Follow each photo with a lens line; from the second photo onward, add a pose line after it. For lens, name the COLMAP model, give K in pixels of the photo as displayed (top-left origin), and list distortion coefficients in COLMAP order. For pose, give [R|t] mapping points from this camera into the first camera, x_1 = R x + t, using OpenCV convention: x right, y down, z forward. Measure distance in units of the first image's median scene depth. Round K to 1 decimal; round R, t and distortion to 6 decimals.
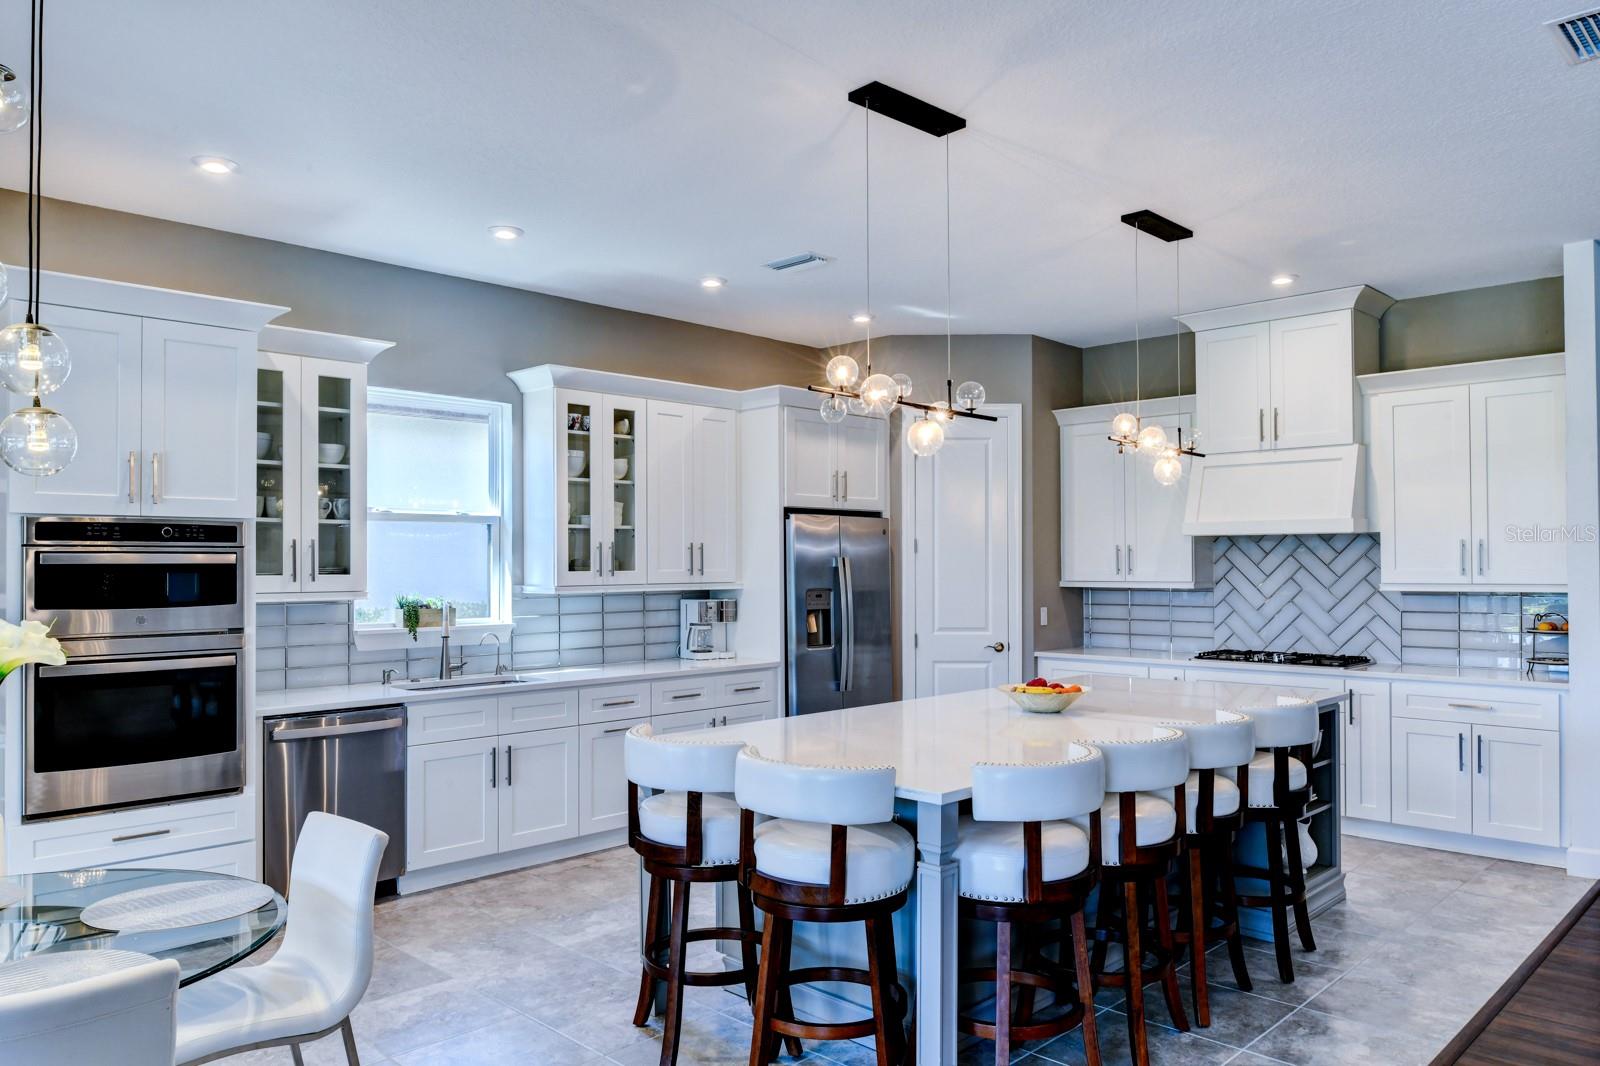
lens RADIAL K [[1115.1, 0, 803.7], [0, 1115.1, 548.7], [0, 0, 1]] dist [-0.007431, -0.006331]
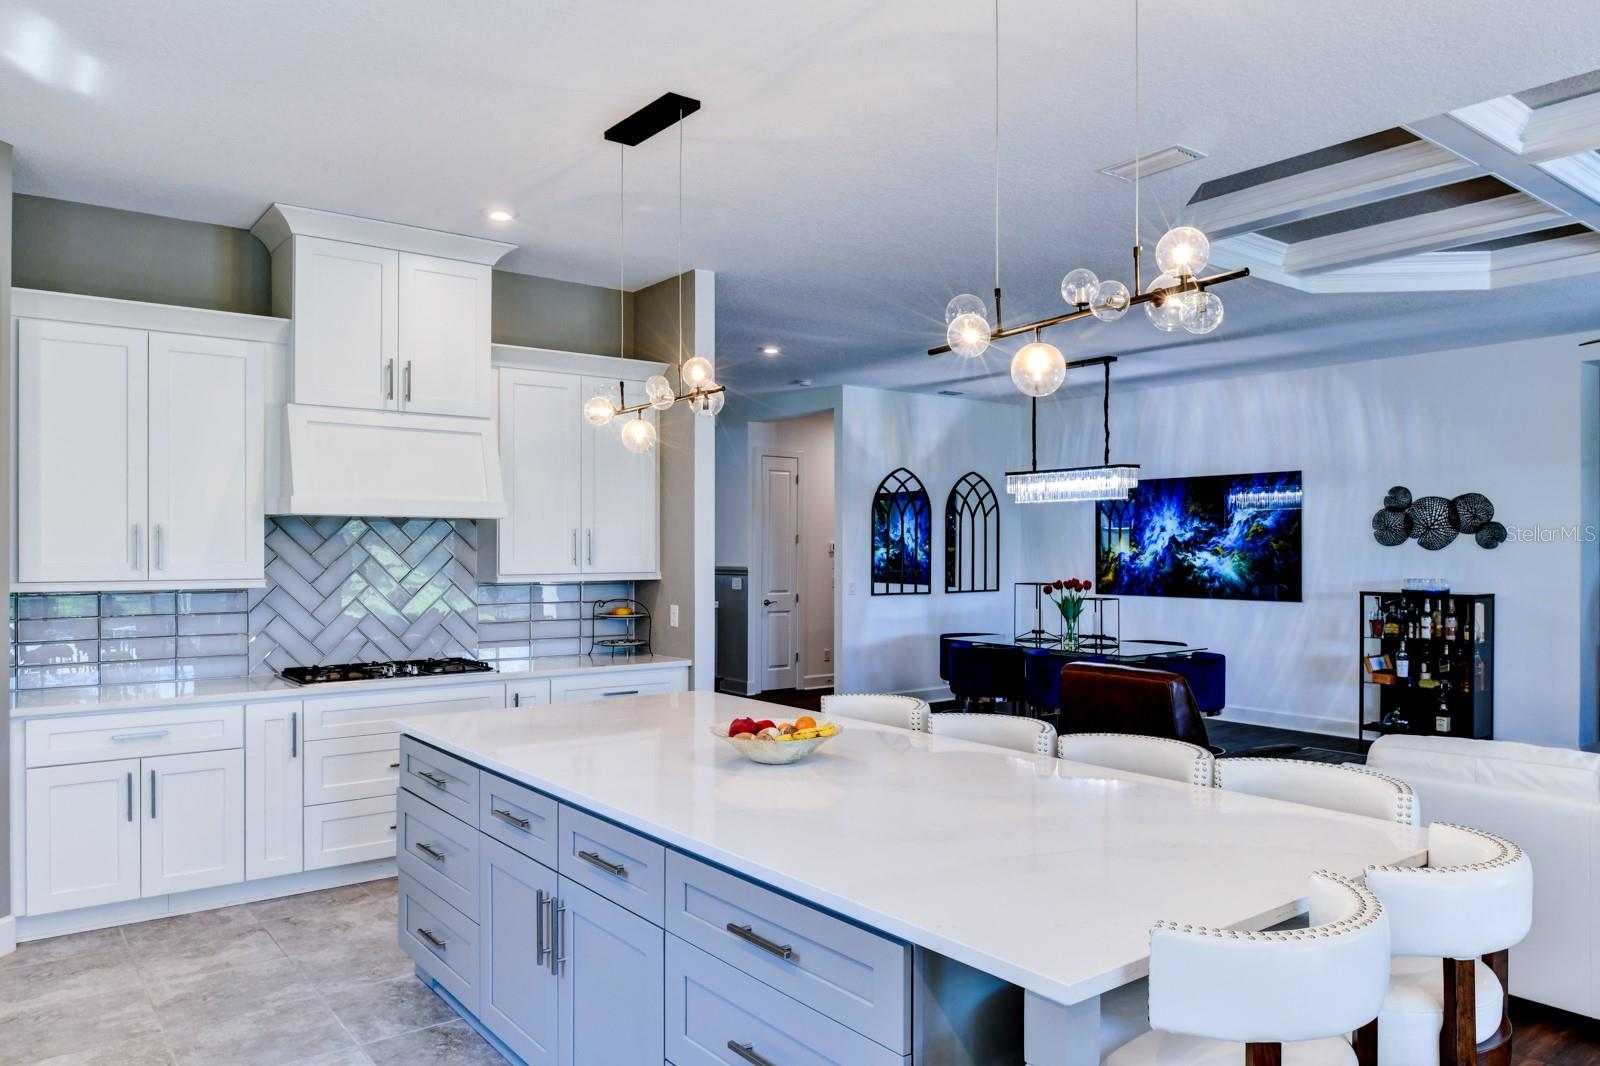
lens RADIAL K [[1115.1, 0, 779.5], [0, 1115.1, 548.6], [0, 0, 1]] dist [-0.007431, -0.006331]
pose [[0.148697, 0.001993, 0.988881, -0.351069], [-0.015622, 0.999878, 0.000334, 0.005788], [-0.988759, -0.015498, 0.148710, 0.638001]]
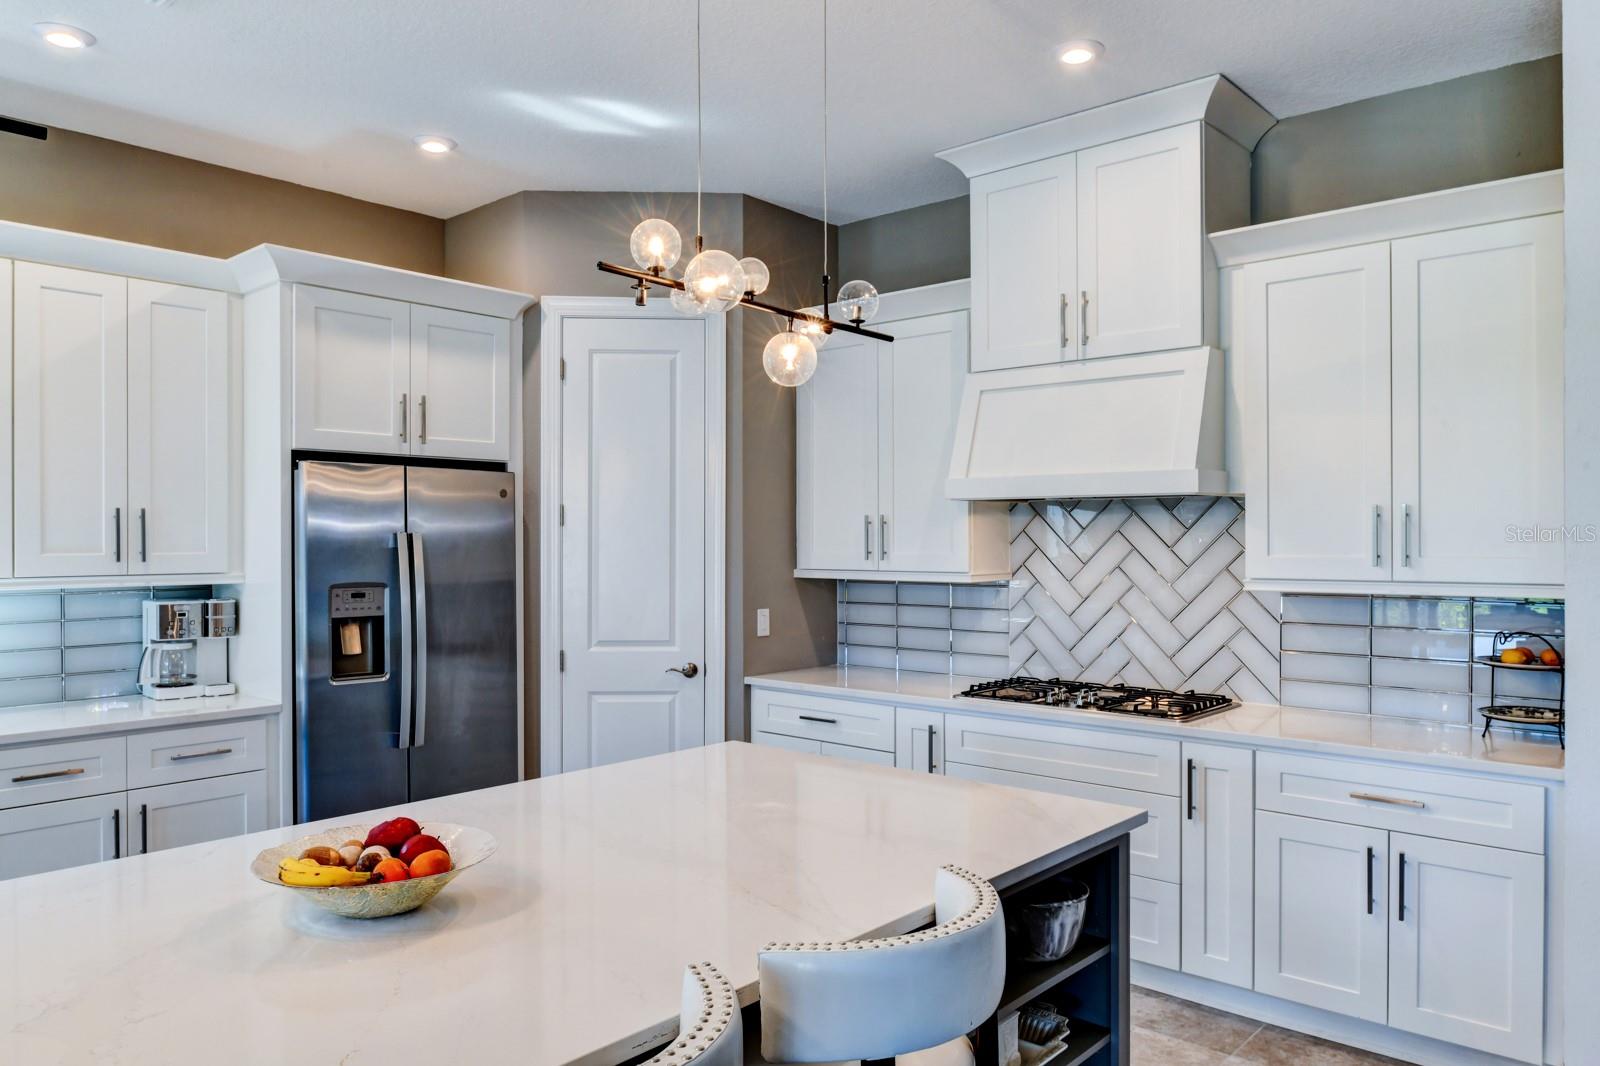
lens RADIAL K [[1115.1, 0, 803.0], [0, 1115.1, 537.3], [0, 0, 1]] dist [-0.007431, -0.006331]
pose [[0.998560, 0.002415, 0.053600, 0.246819], [-0.003048, 0.999927, 0.011734, 0.002623], [-0.053568, -0.011880, 0.998494, 0.409771]]
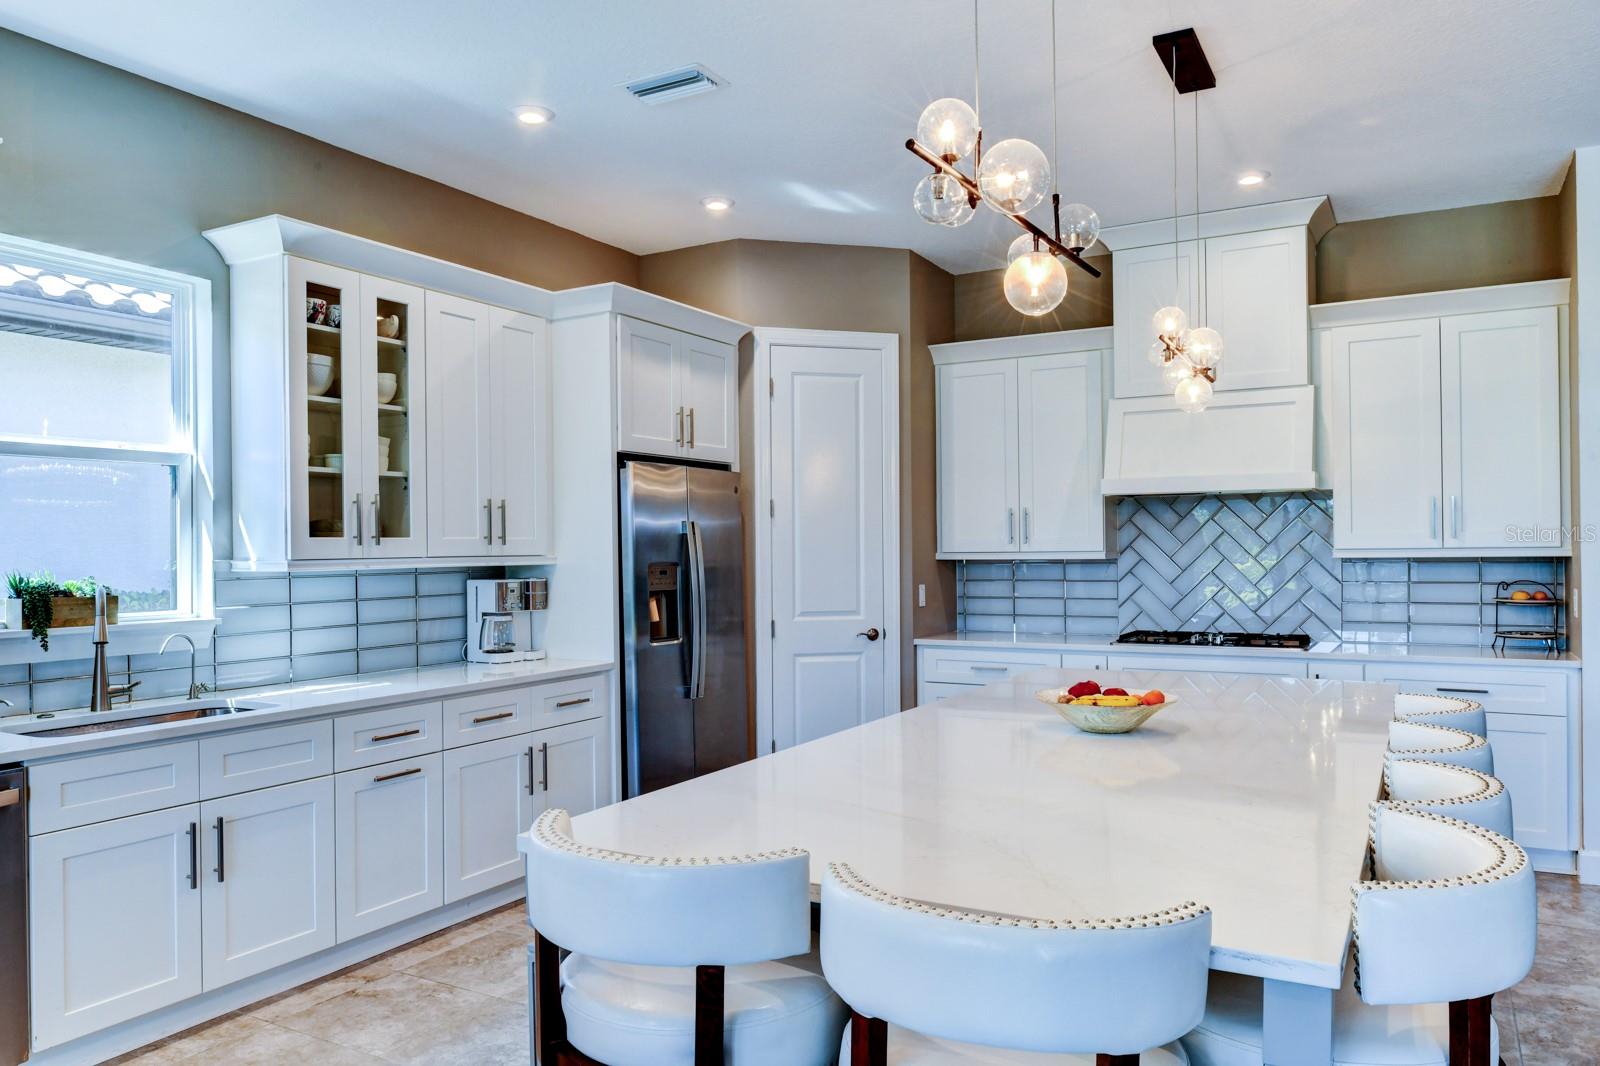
lens RADIAL K [[1115.1, 0, 814.2], [0, 1115.1, 545.8], [0, 0, 1]] dist [-0.007431, -0.006331]
pose [[0.965171, -0.005285, 0.261566, -0.092066], [0.002613, 0.999941, 0.010560, 0.018543], [-0.261606, -0.009509, 0.965128, 0.277968]]
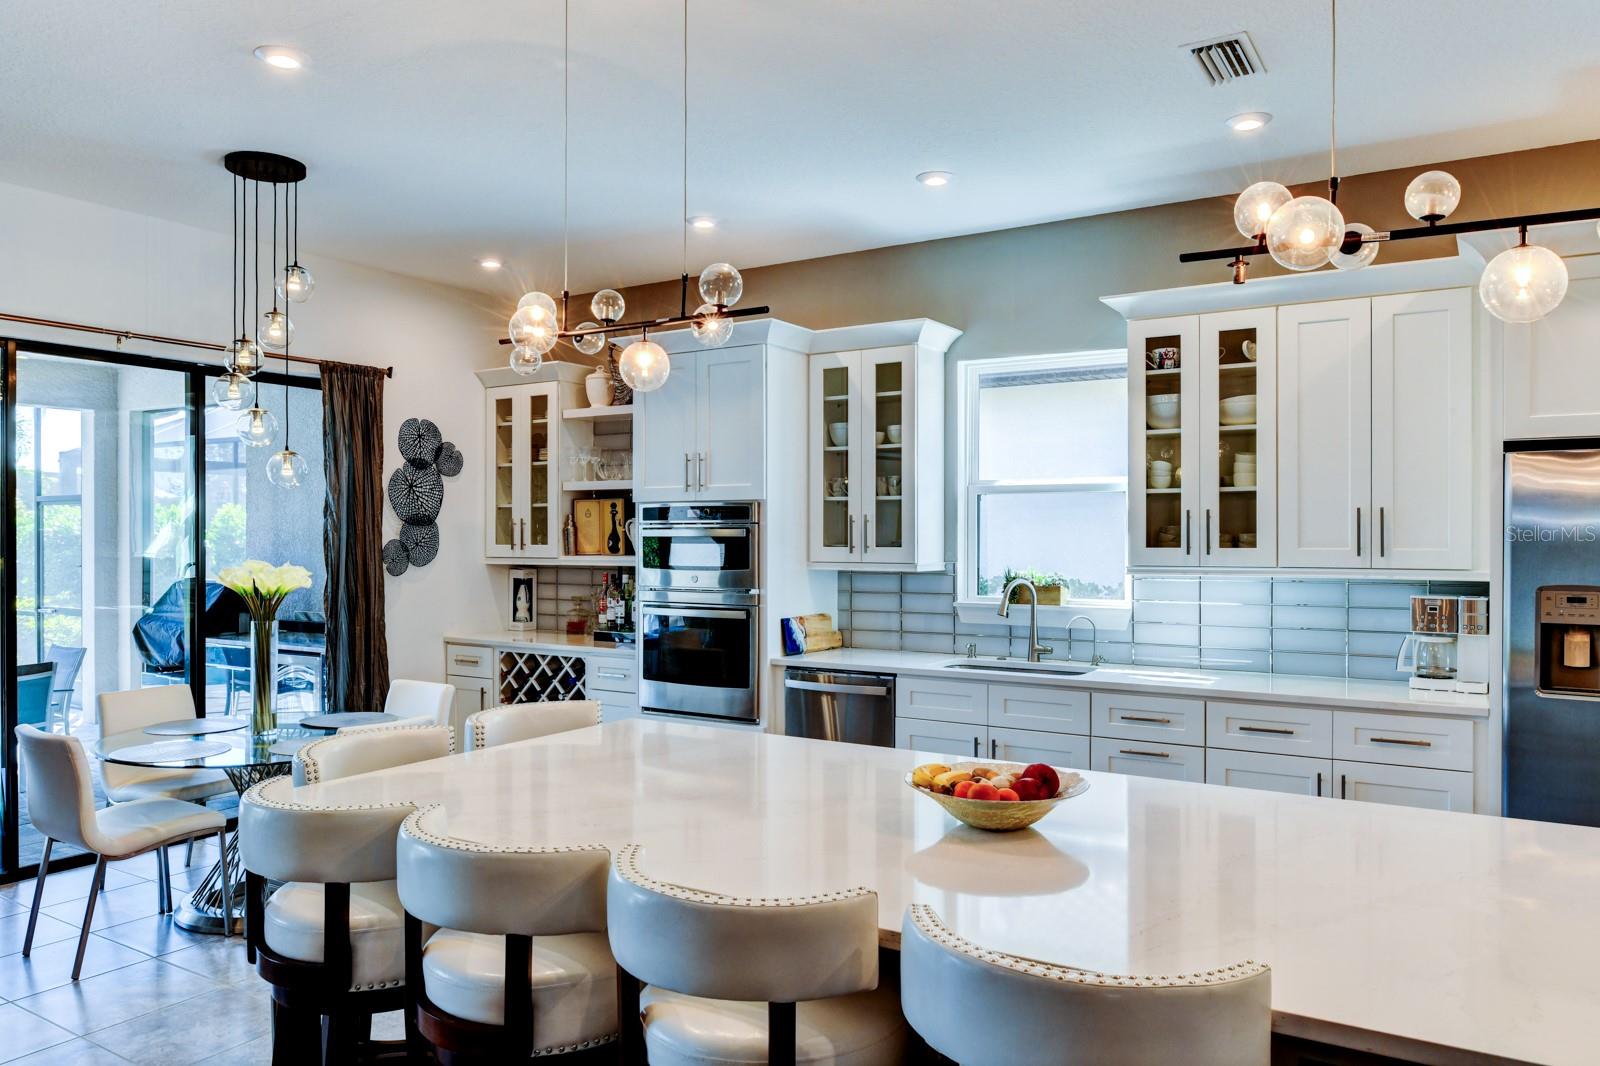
lens RADIAL K [[1115.1, 0, 796.6], [0, 1115.1, 535.3], [0, 0, 1]] dist [-0.007431, -0.006331]
pose [[0.211028, 0.002425, -0.977477, 0.503563], [0.010542, 0.999933, 0.004756, 0.004808], [0.977423, -0.011308, 0.210988, 0.565311]]
